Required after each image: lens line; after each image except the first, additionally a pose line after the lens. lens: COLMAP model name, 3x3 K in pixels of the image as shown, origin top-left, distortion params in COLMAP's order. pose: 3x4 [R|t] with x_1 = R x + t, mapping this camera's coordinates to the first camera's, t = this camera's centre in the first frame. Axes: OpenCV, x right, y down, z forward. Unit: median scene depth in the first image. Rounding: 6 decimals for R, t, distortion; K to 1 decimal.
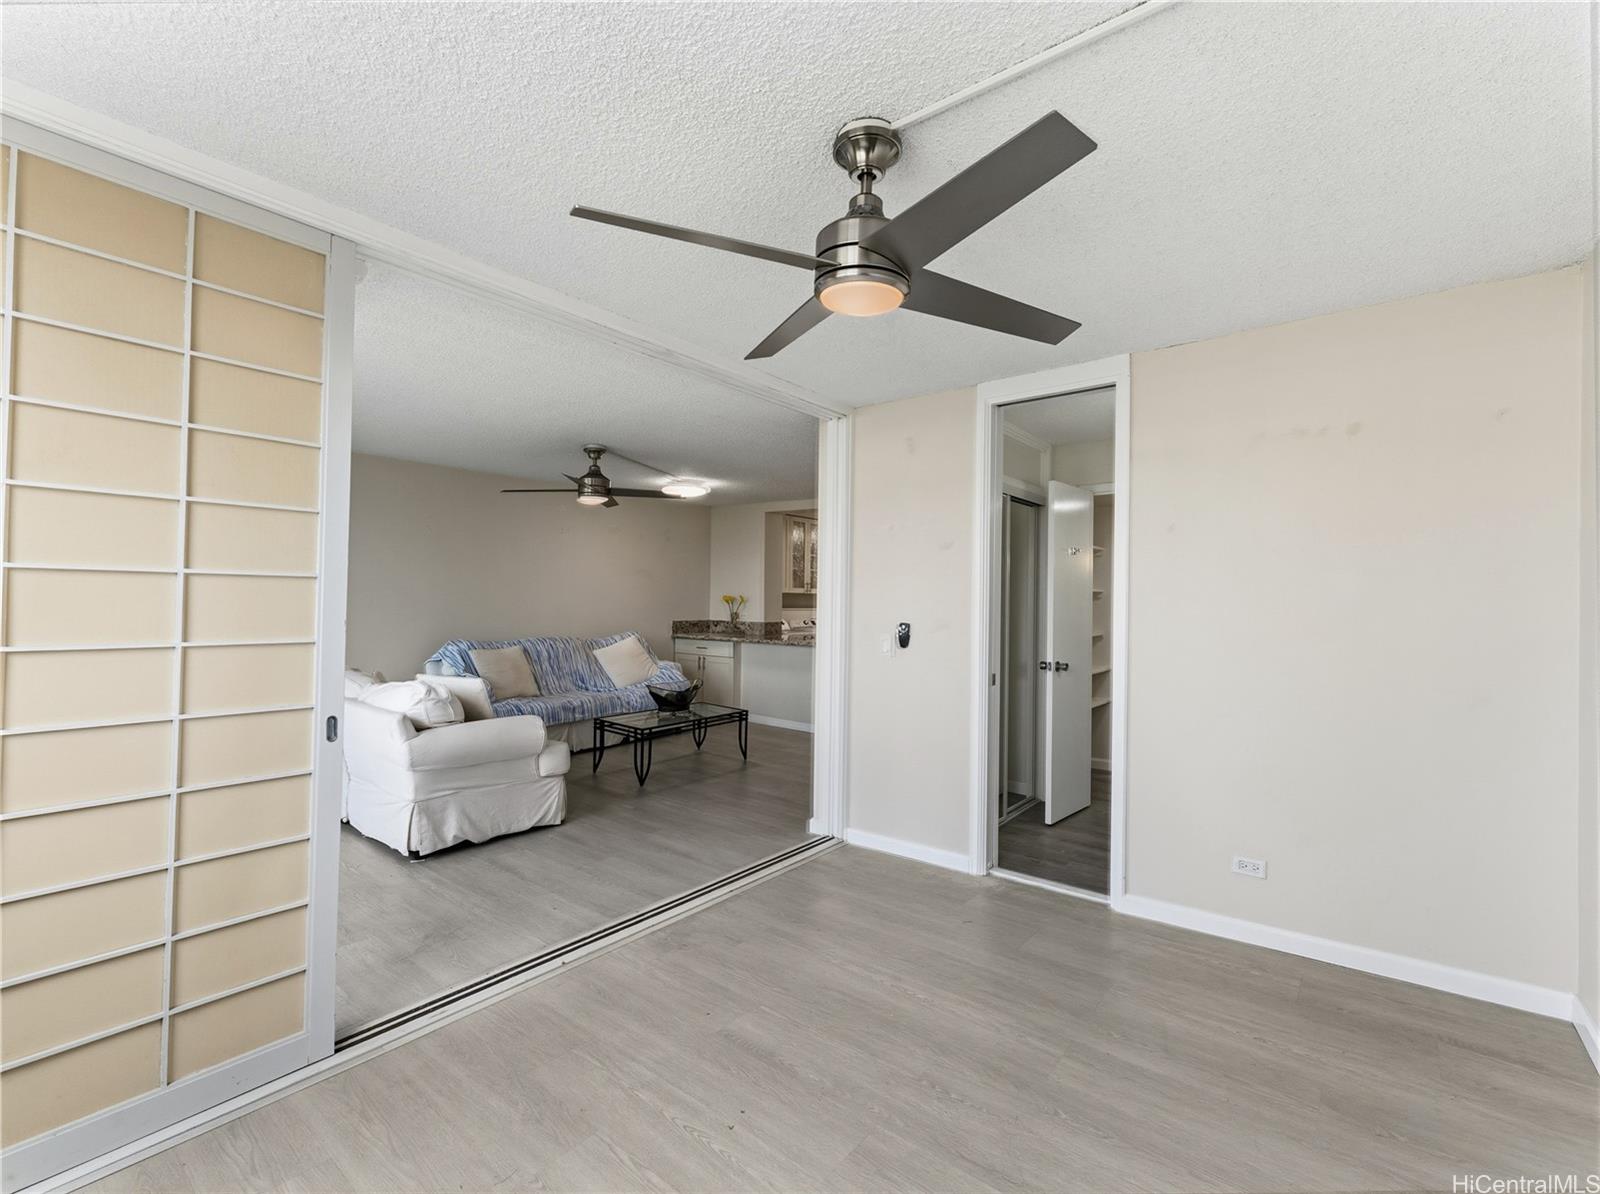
lens RADIAL K [[724.3, 0, 808.5], [0, 724.3, 593.6], [0, 0, 1]] dist [-0.001144, -0.000034]
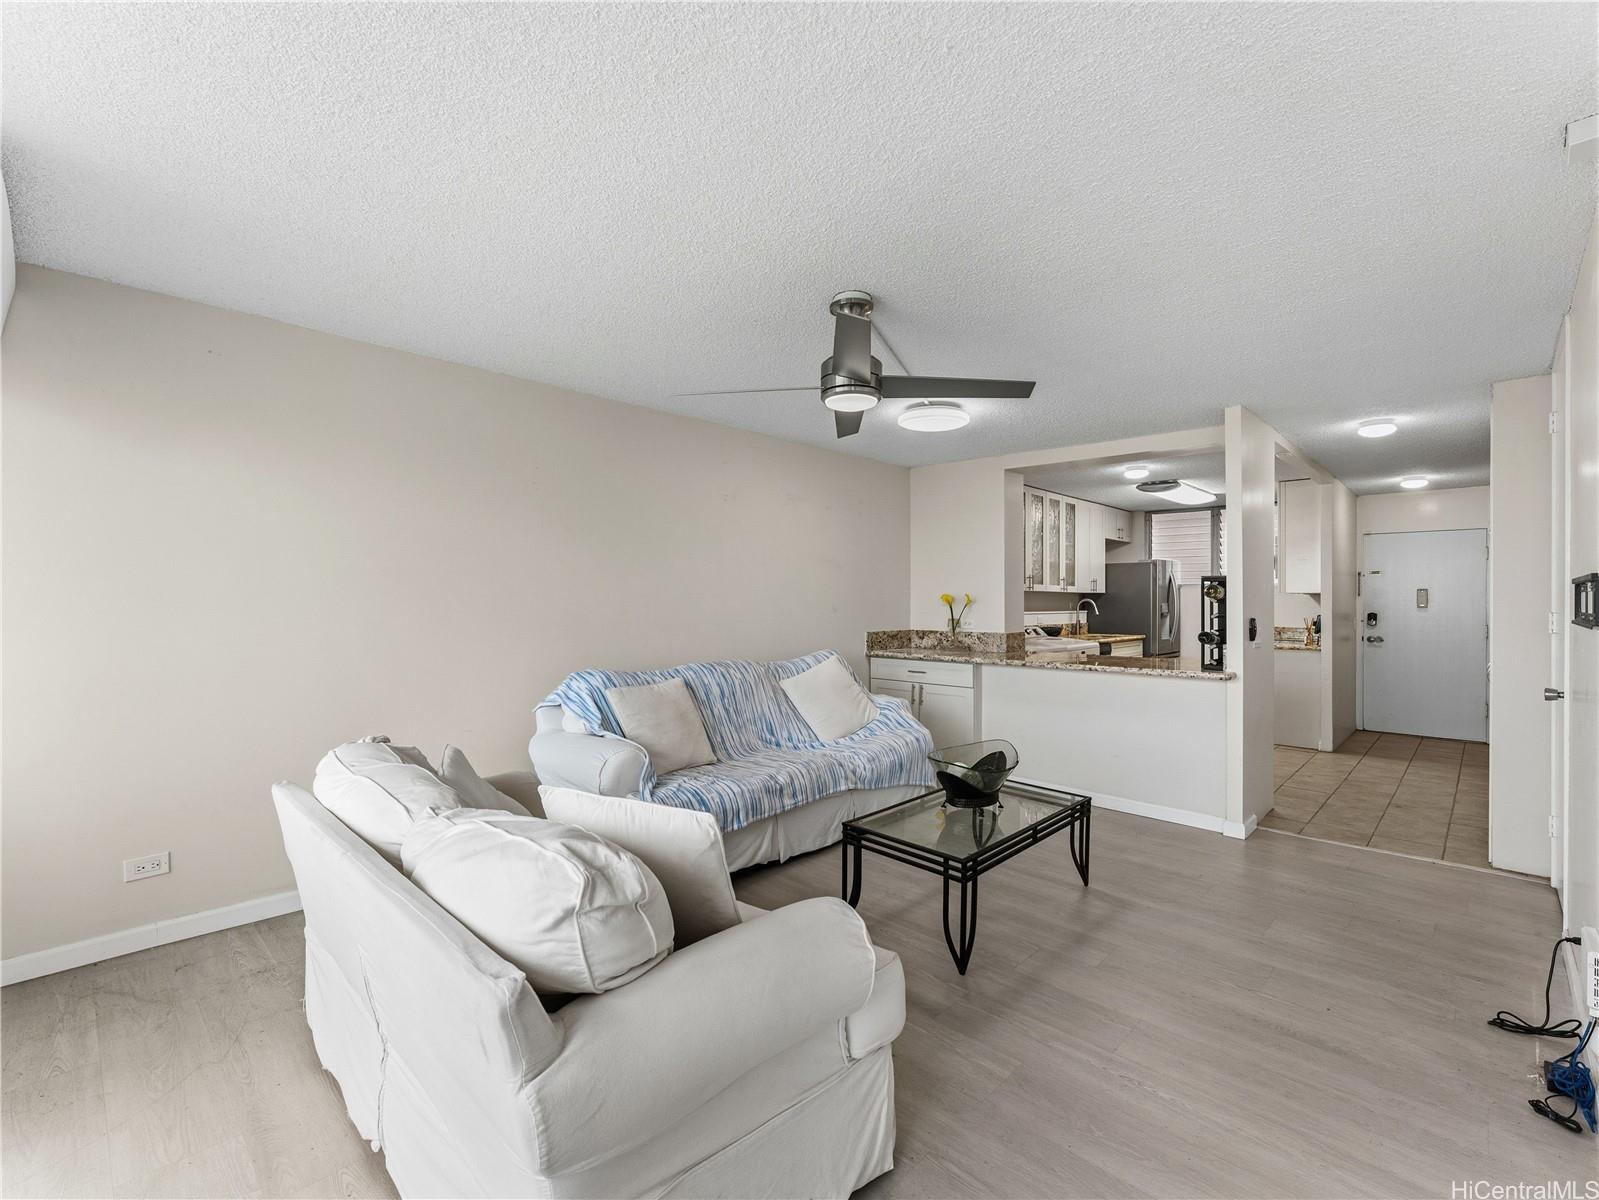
lens RADIAL K [[718.7, 0, 794.7], [0, 718.7, 603.1], [0, 0, 1]] dist [-0.001309, 0.001188]
pose [[0.993654, -0.011490, -0.111892, -0.228798], [0.012400, 0.999895, 0.007435, 0.005764], [0.111795, -0.008775, 0.993693, 0.400475]]
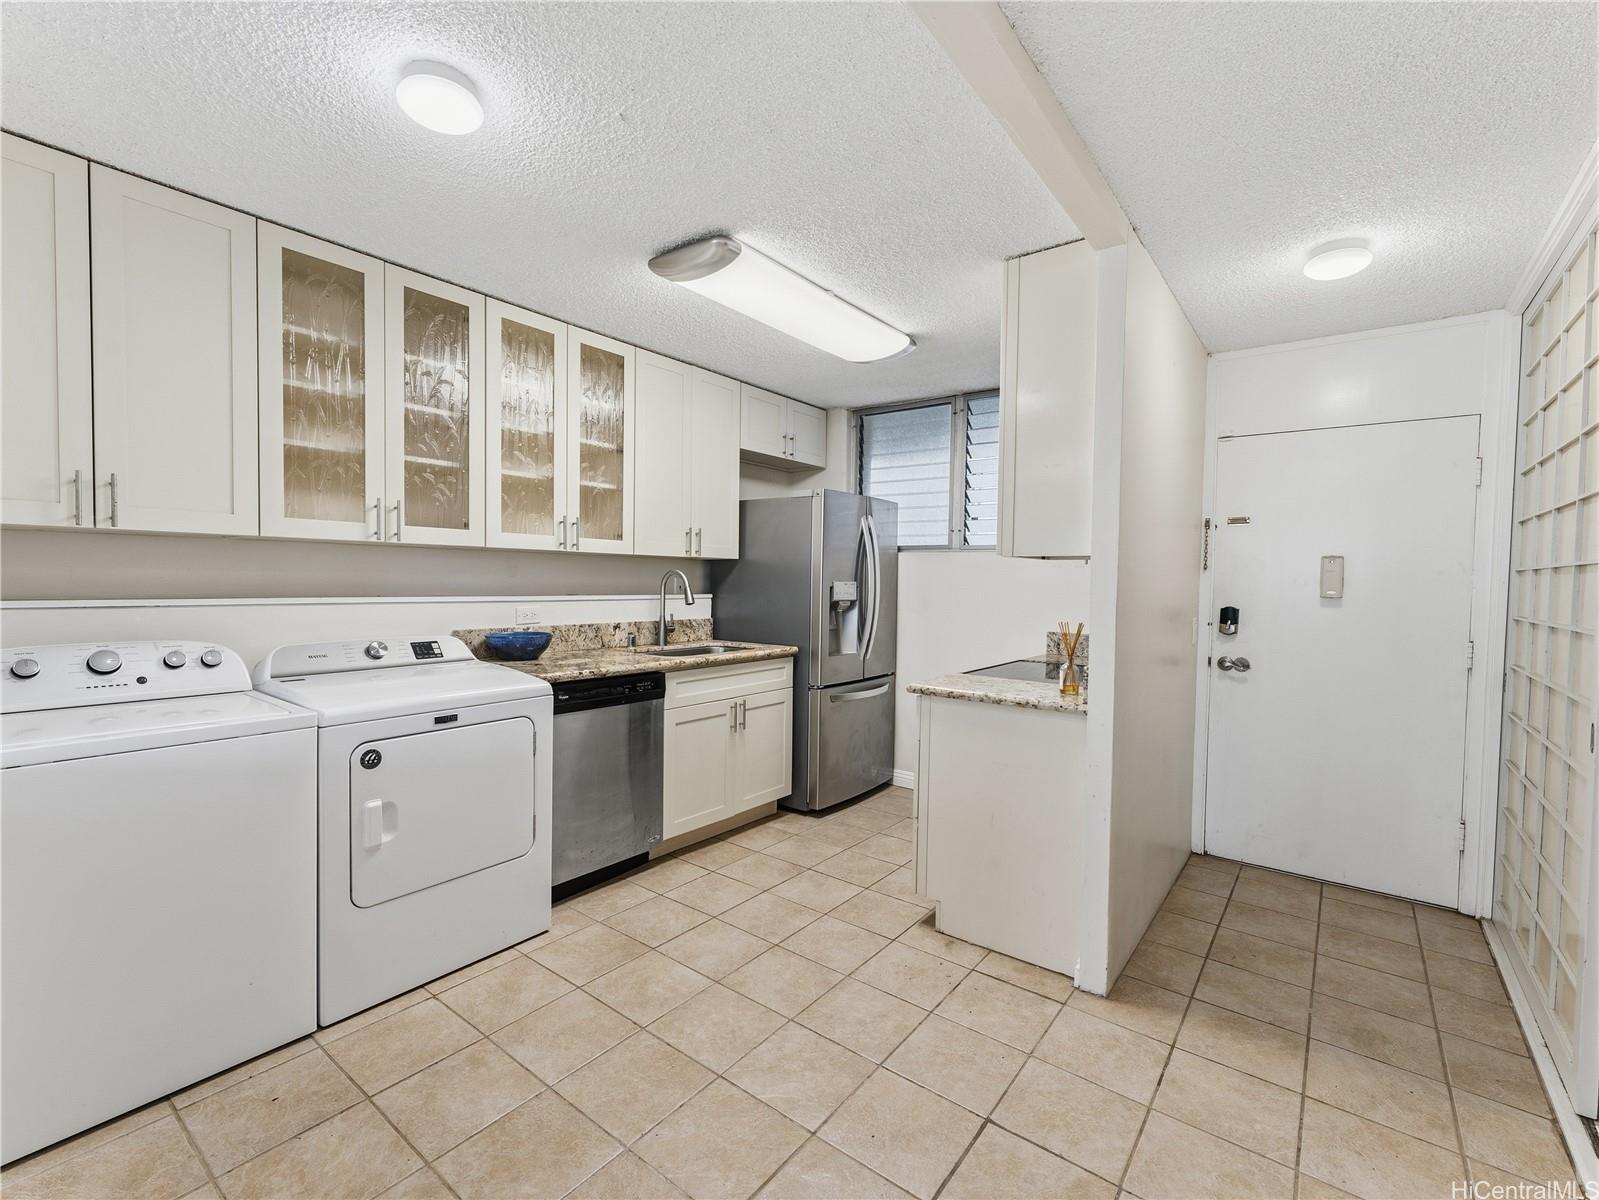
lens RADIAL K [[718.7, 0, 794.7], [0, 718.7, 603.1], [0, 0, 1]] dist [-0.001309, 0.001188]
pose [[0.999995, 0.001894, 0.002525, 0.228283], [-0.001996, 0.999161, 0.040897, 0.016832], [-0.002446, -0.040902, 0.999160, 1.100961]]
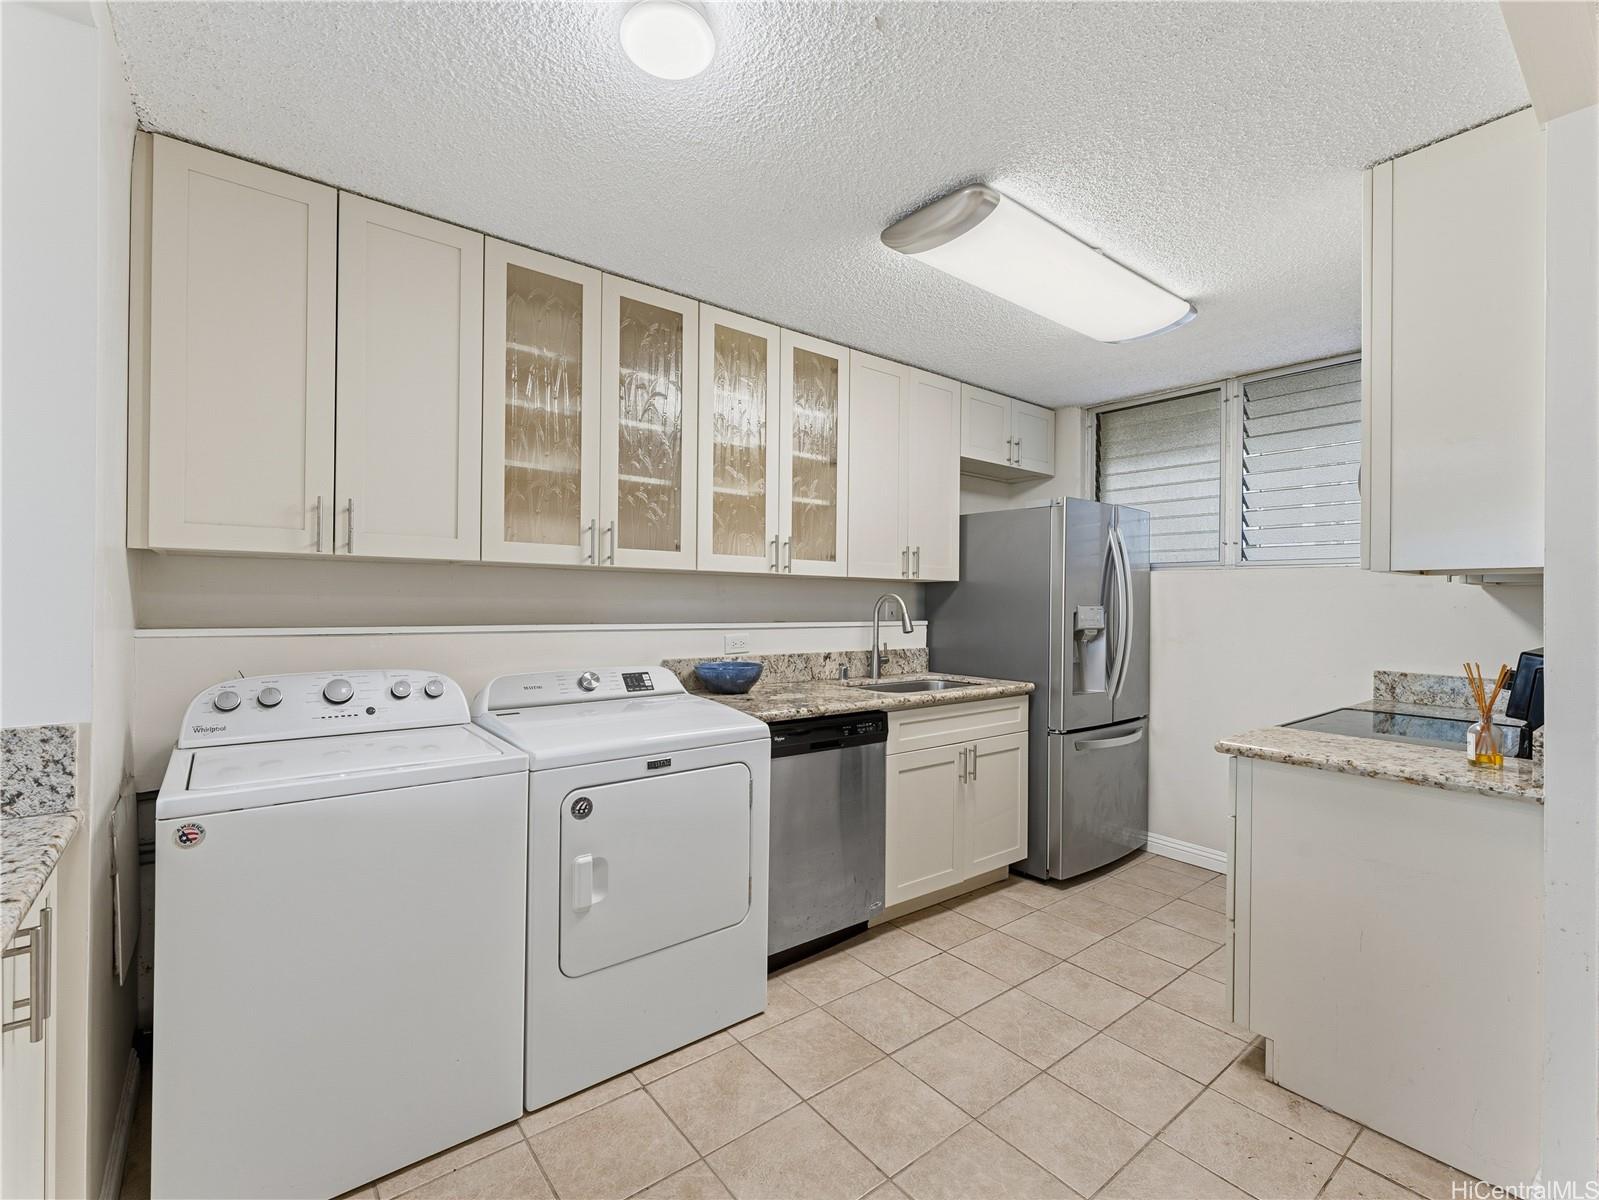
lens RADIAL K [[718.7, 0, 794.7], [0, 718.7, 603.1], [0, 0, 1]] dist [-0.001309, 0.001188]
pose [[0.970046, -0.002778, -0.242904, 0.191522], [0.004248, 0.999976, 0.005527, 0.017411], [0.242882, -0.006394, 0.970035, 1.163342]]
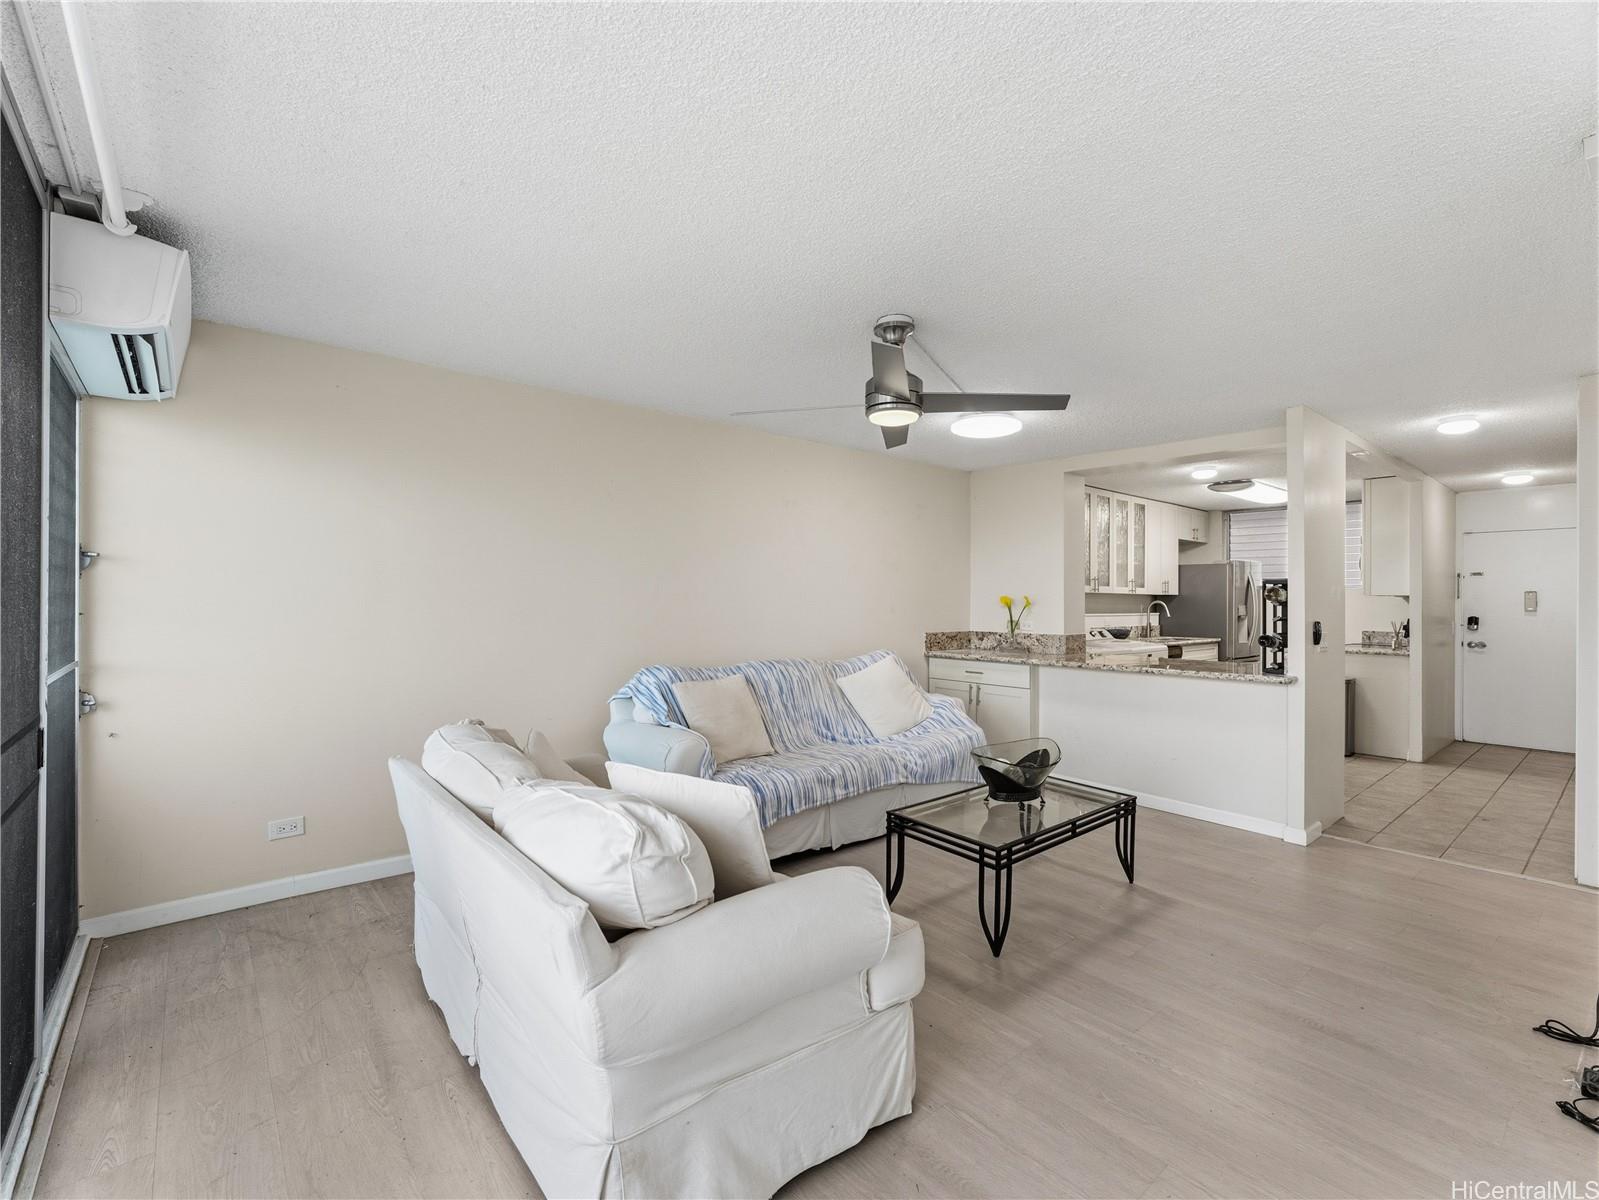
lens RADIAL K [[718.7, 0, 794.7], [0, 718.7, 603.1], [0, 0, 1]] dist [-0.001309, 0.001188]
pose [[0.976895, -0.008392, -0.213553, -0.207574], [0.009859, 0.999935, 0.005803, 0.004641], [0.213490, -0.007775, 0.976914, 0.369437]]
